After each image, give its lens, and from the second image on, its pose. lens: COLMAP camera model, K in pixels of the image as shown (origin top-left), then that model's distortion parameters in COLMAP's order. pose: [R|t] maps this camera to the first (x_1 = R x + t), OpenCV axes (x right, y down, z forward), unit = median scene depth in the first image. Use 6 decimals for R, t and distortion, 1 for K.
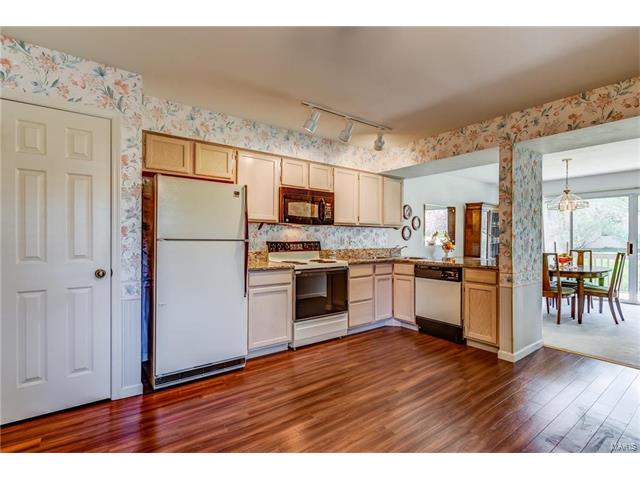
lens RADIAL K [[318.1, 0, 316.1], [0, 318.1, 236.9], [0, 0, 1]] dist [-0.000271, -0.000138]
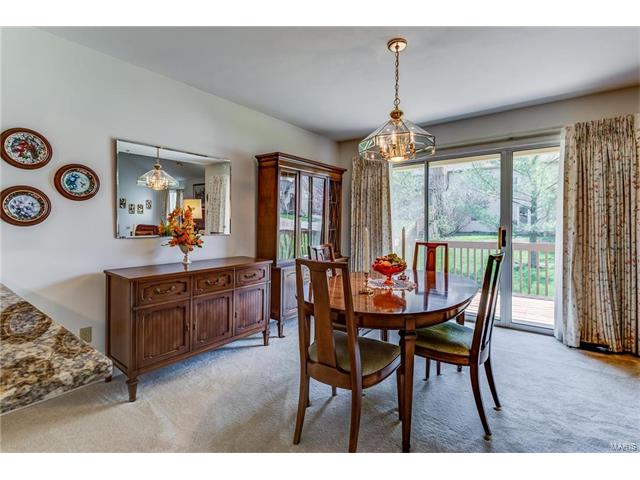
lens RADIAL K [[305.9, 0, 329.7], [0, 305.9, 224.5], [0, 0, 1]] dist [-0.000340, -0.000067]
pose [[0.956368, -0.002206, 0.292157, 0.738187], [-0.000639, 0.999953, 0.009642, 0.008135], [-0.292164, -0.009408, 0.956322, 0.794108]]
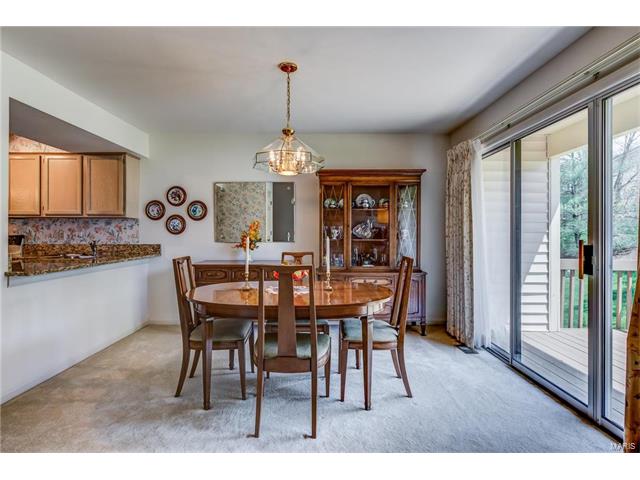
lens RADIAL K [[347.4, 0, 318.3], [0, 347.4, 232.4], [0, 0, 1]] dist [0.000945, 0.000138]
pose [[0.799360, -0.003026, -0.600845, 1.471616], [0.004351, 0.999990, 0.000753, 0.009946], [0.600837, -0.003217, 0.799365, 0.785532]]
